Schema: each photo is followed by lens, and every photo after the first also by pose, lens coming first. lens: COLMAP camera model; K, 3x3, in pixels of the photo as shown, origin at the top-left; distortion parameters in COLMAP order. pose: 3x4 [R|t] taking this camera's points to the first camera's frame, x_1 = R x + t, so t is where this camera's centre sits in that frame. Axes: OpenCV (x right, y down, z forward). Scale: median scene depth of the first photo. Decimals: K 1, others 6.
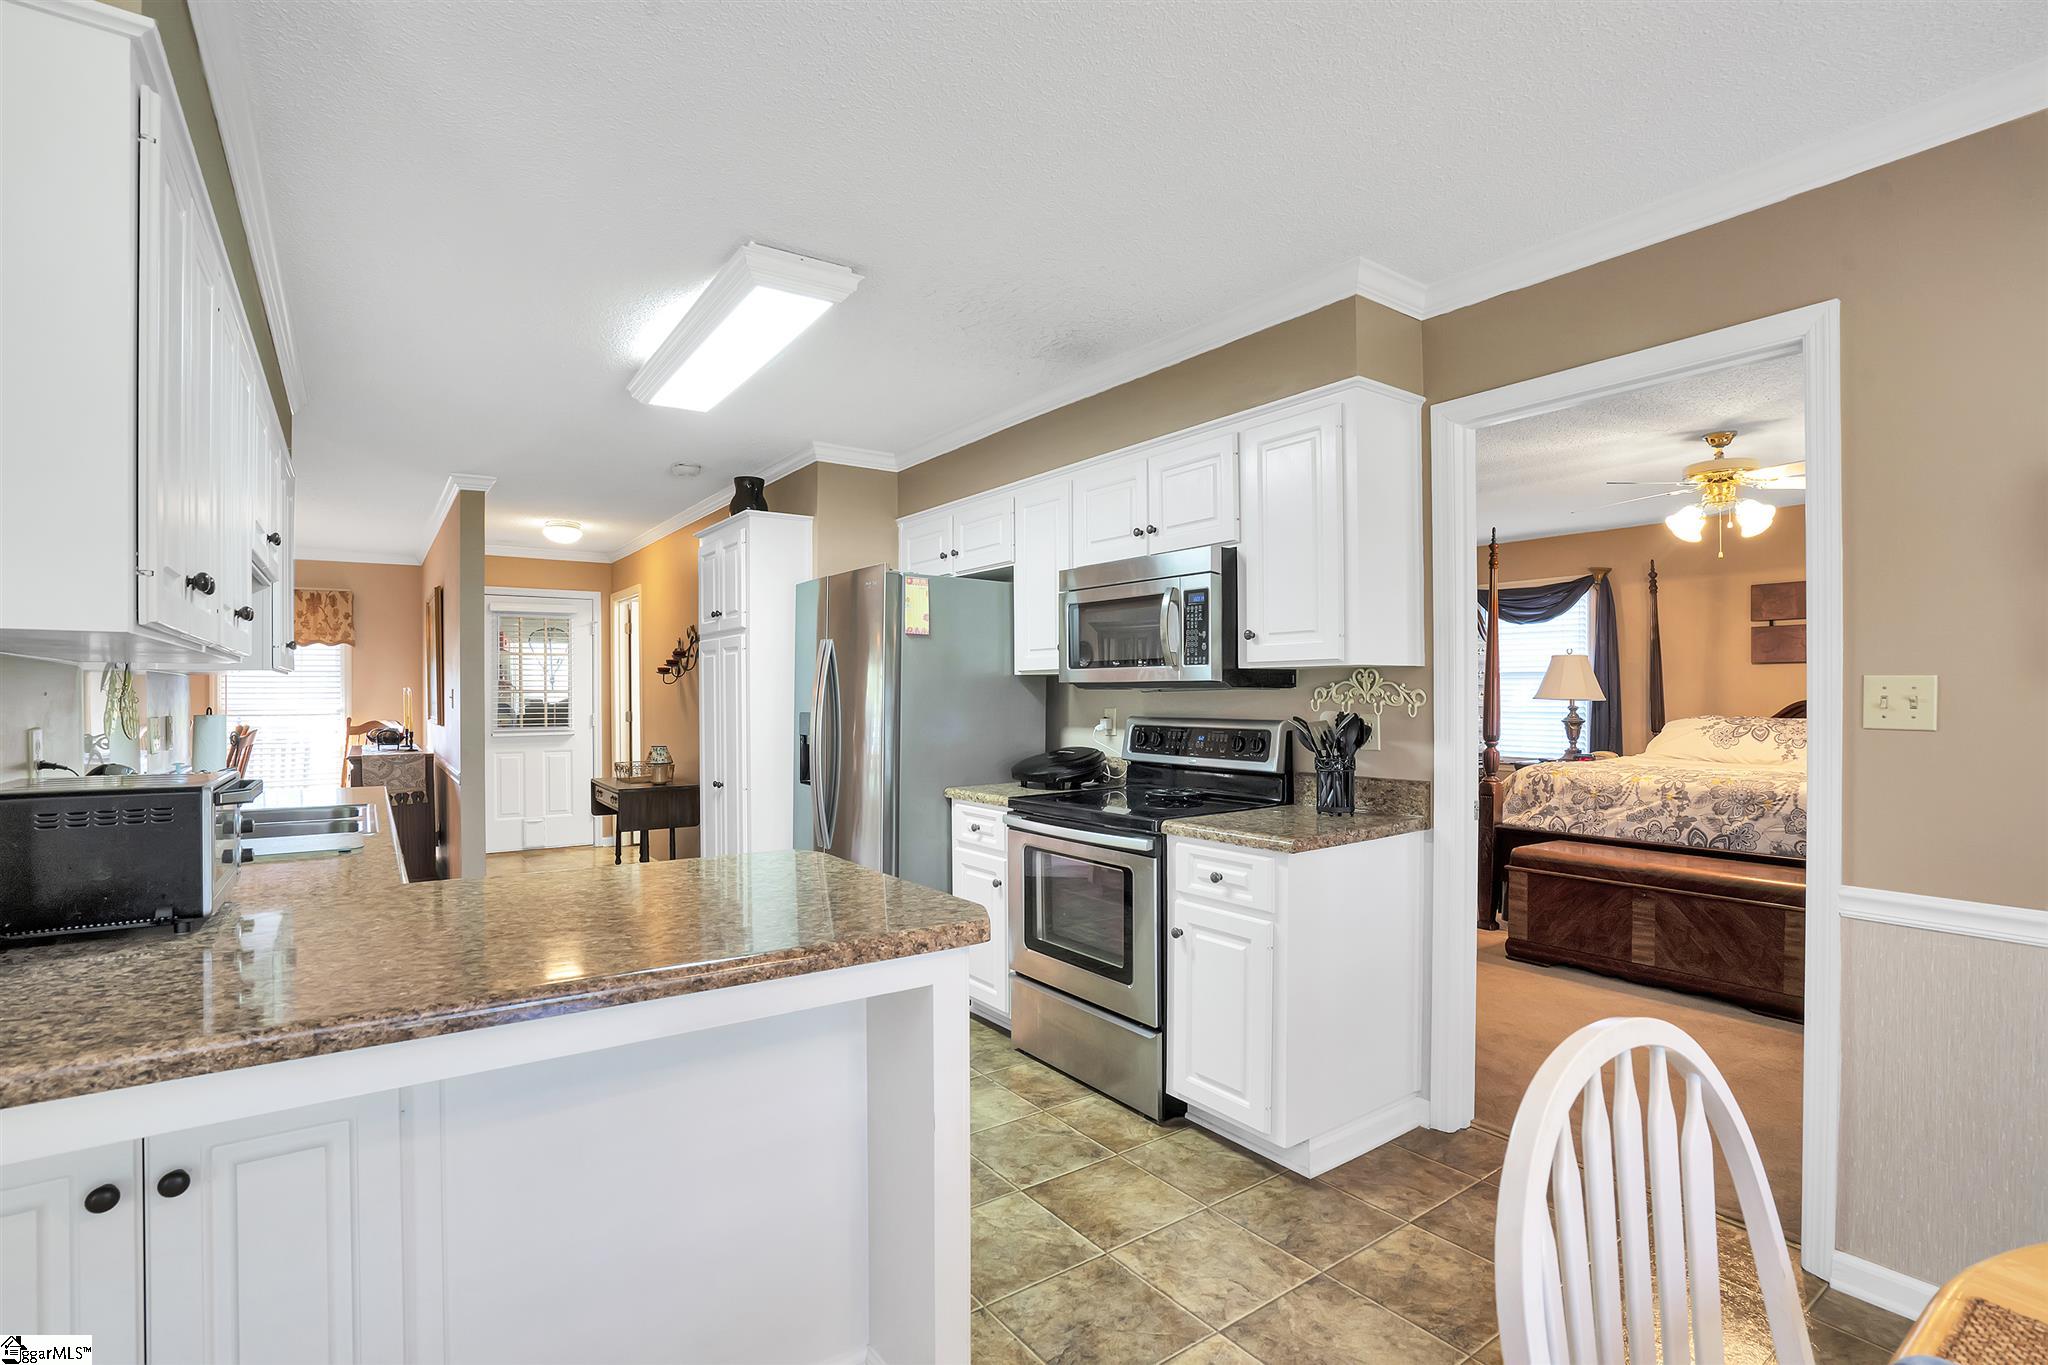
lens RADIAL K [[940.6, 0, 1010.7], [0, 940.6, 698.8], [0, 0, 1]] dist [-0.031097, 0.001960]
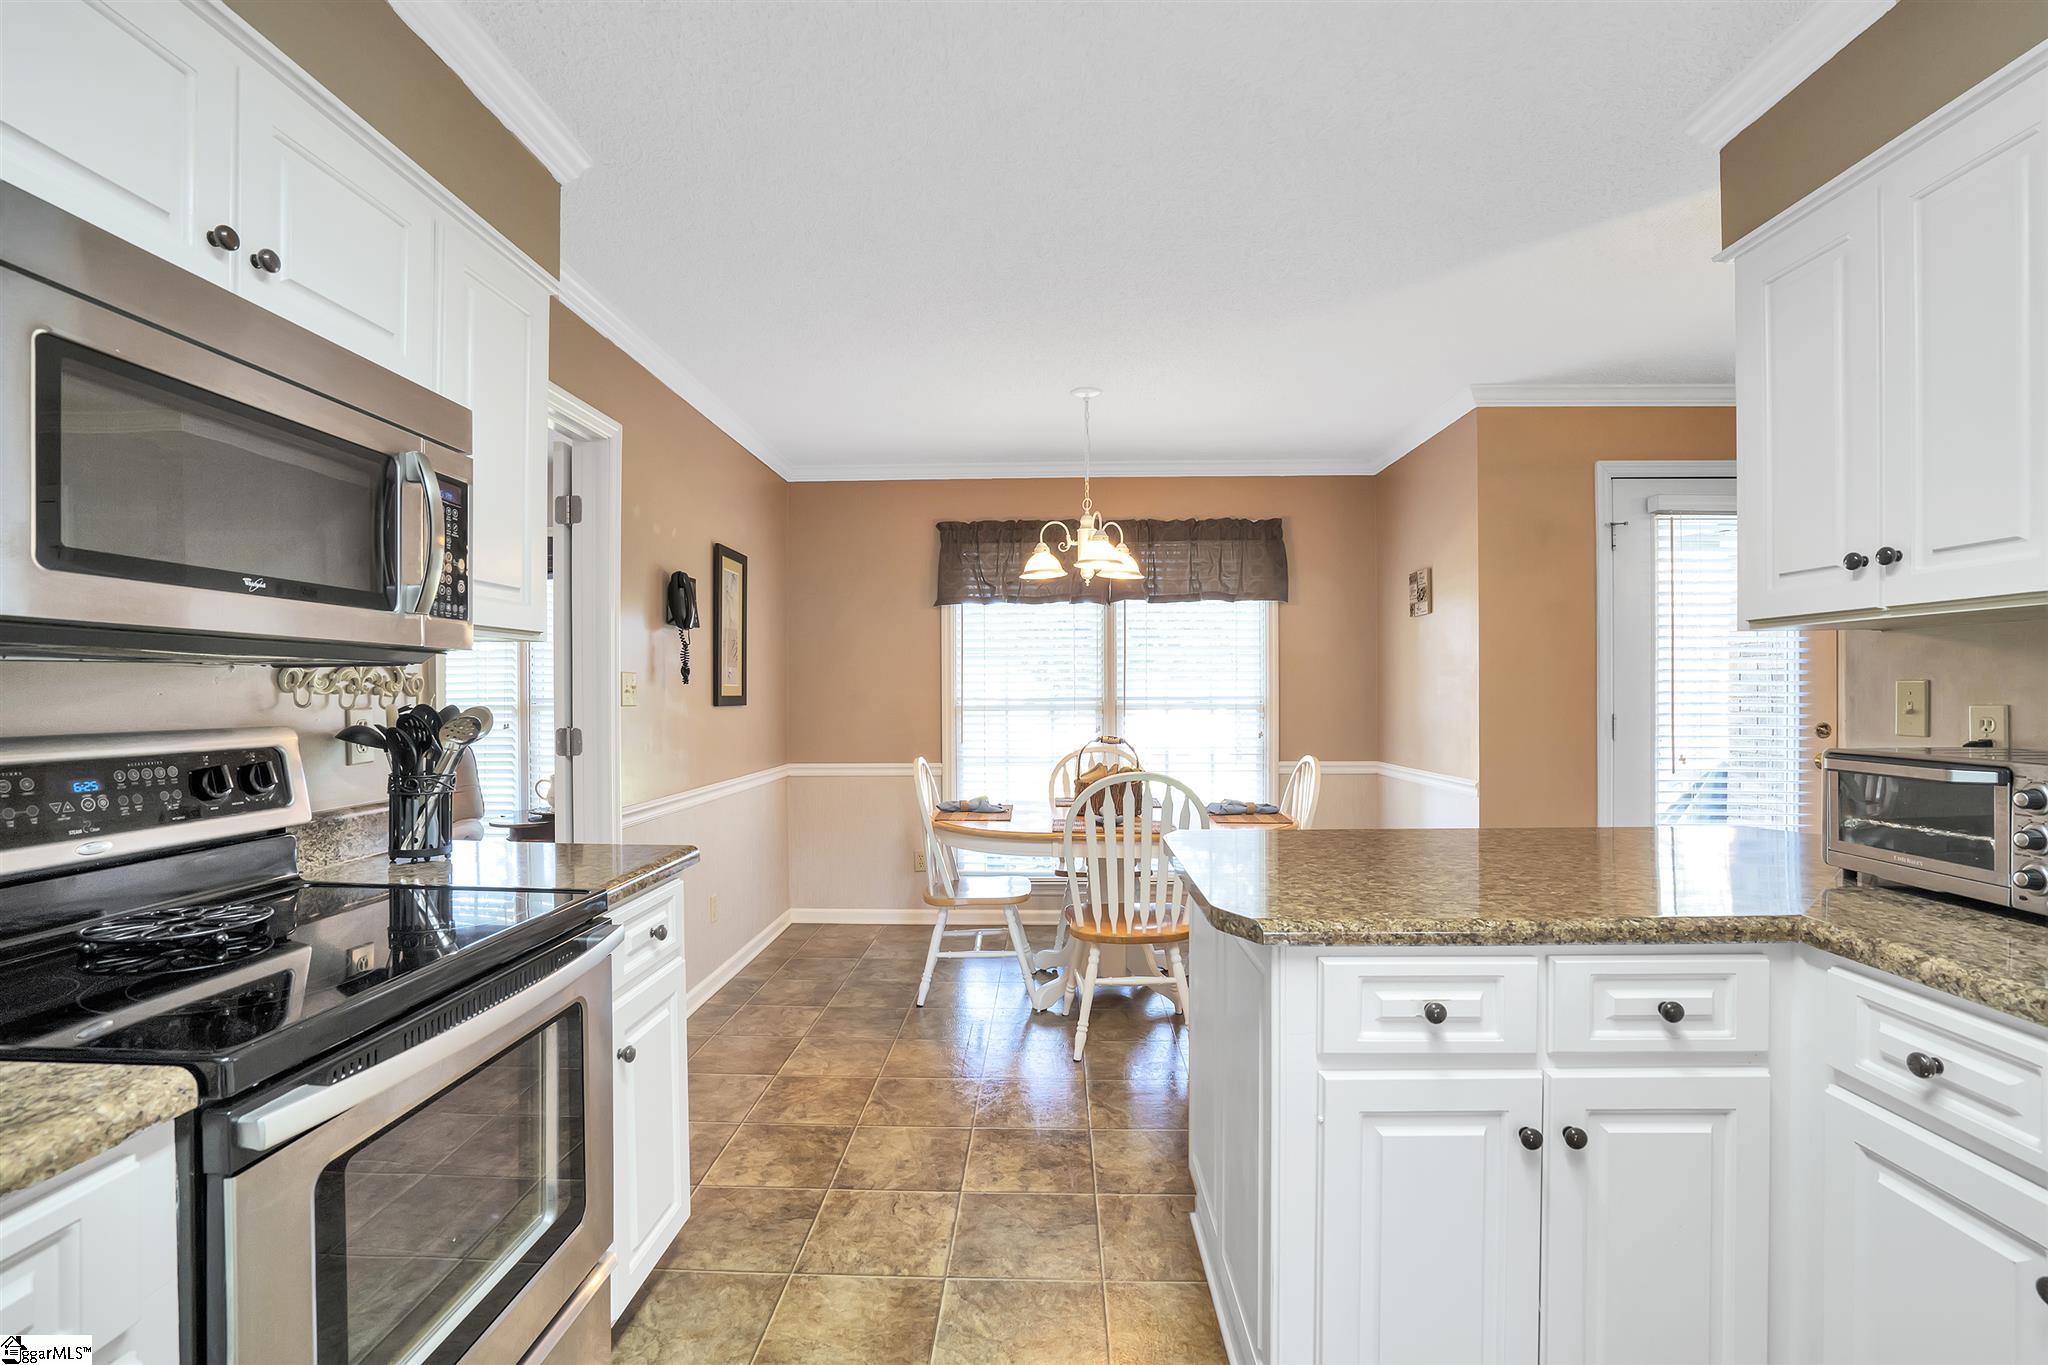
lens RADIAL K [[940.6, 0, 1016.7], [0, 940.6, 696.8], [0, 0, 1]] dist [-0.031097, 0.001960]
pose [[-0.792916, 0.003960, 0.609318, -0.259982], [0.011704, 0.999893, 0.008732, 0.004949], [-0.609219, 0.014056, -0.792878, 0.841782]]
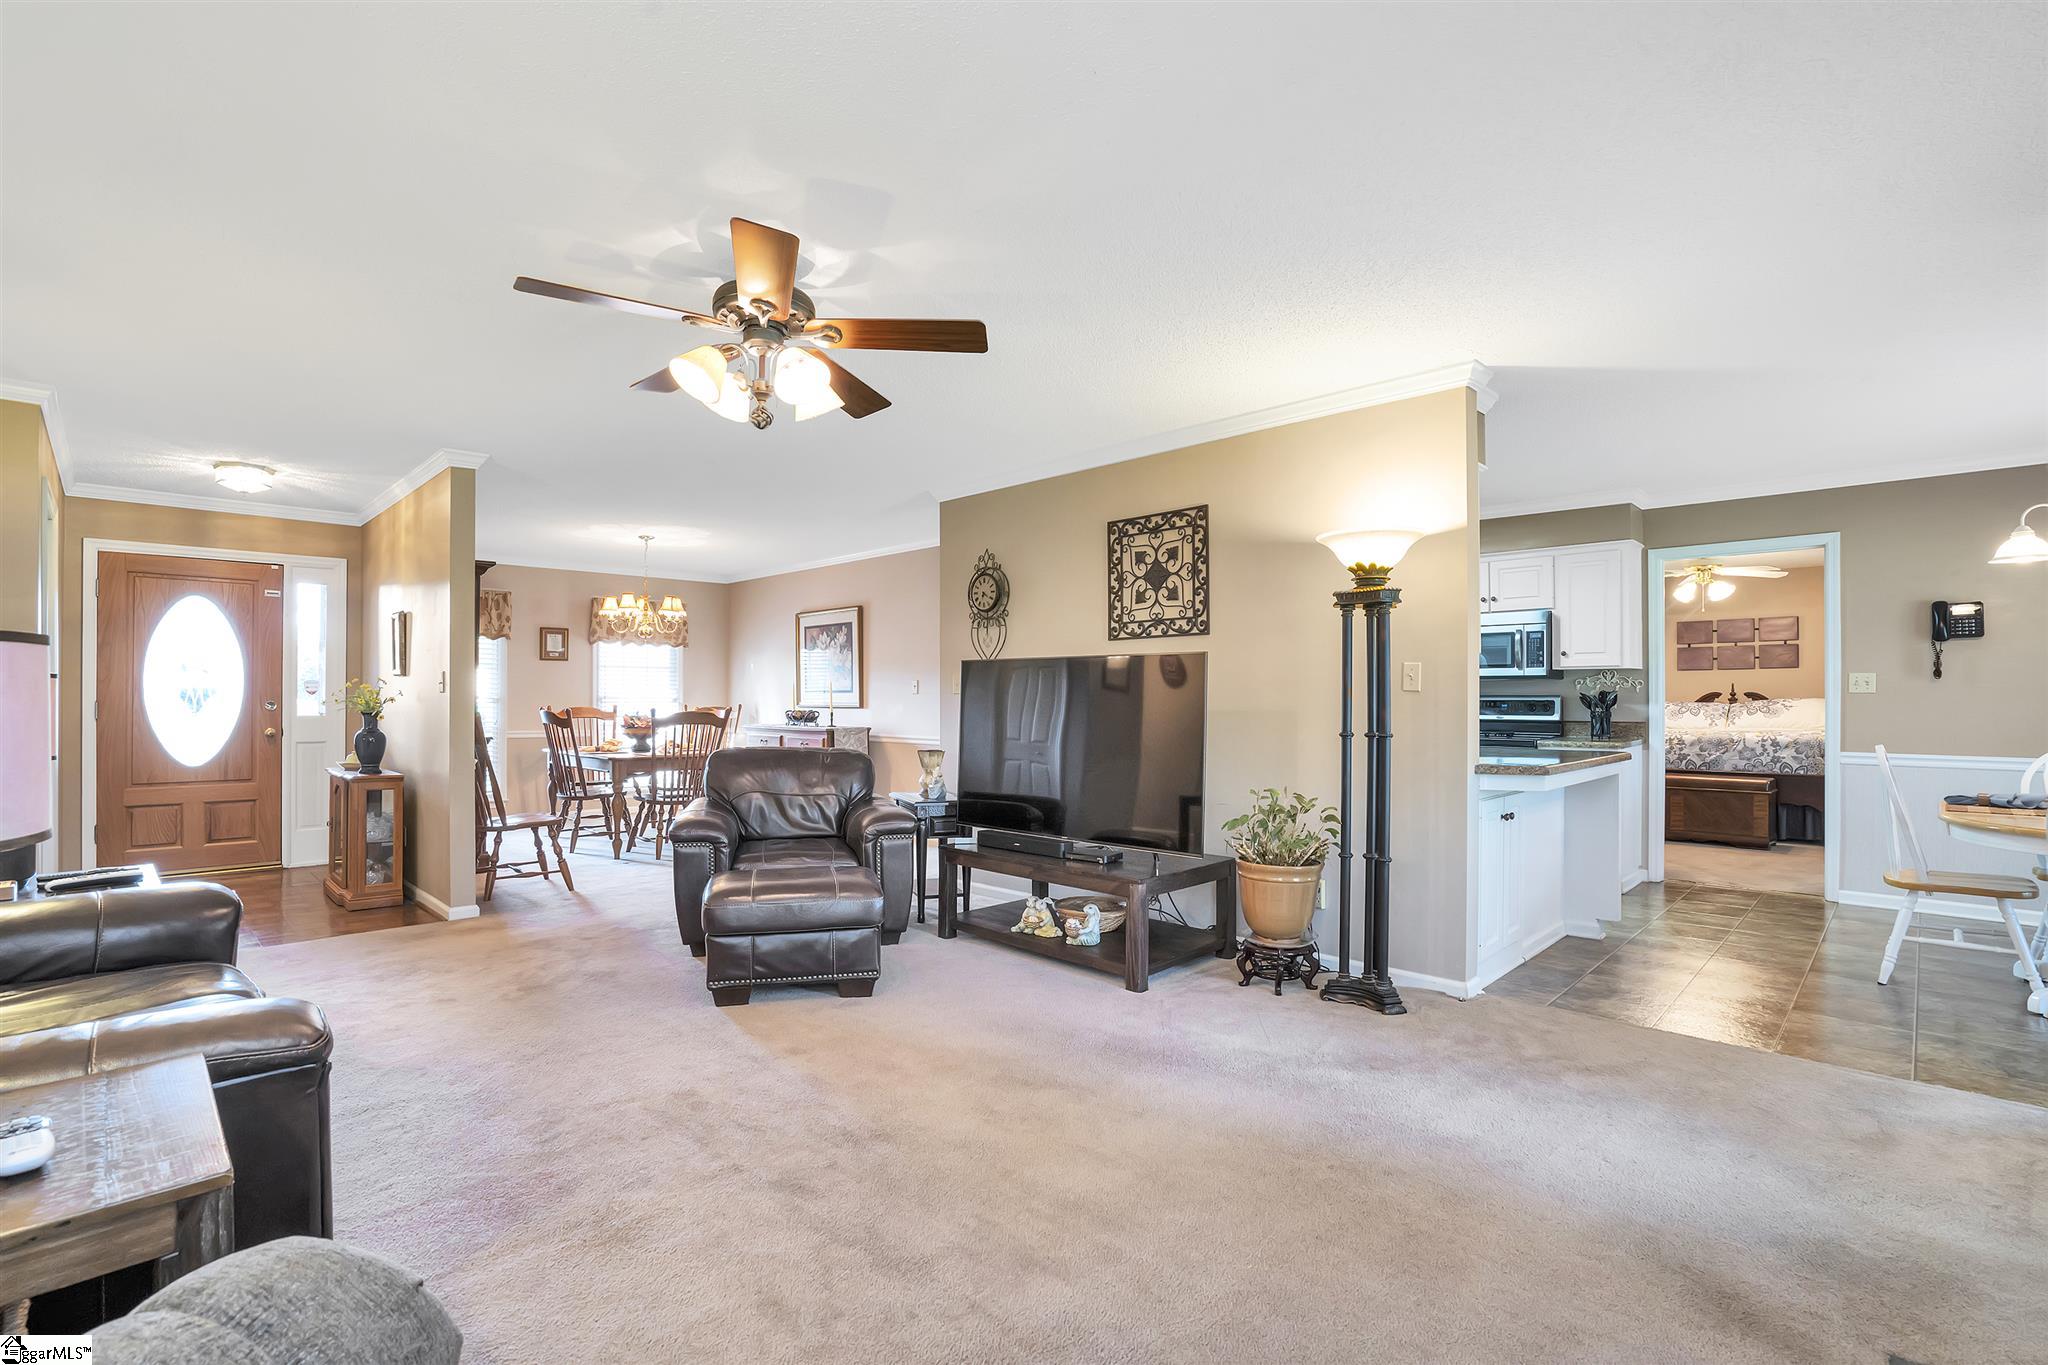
lens RADIAL K [[940.6, 0, 993.3], [0, 940.6, 698.8], [0, 0, 1]] dist [-0.031097, 0.001960]
pose [[0.986257, 0.003240, 0.165190, -0.884307], [-0.002600, 0.999988, -0.004092, 0.029625], [-0.165201, 0.003606, 0.986253, -0.552170]]
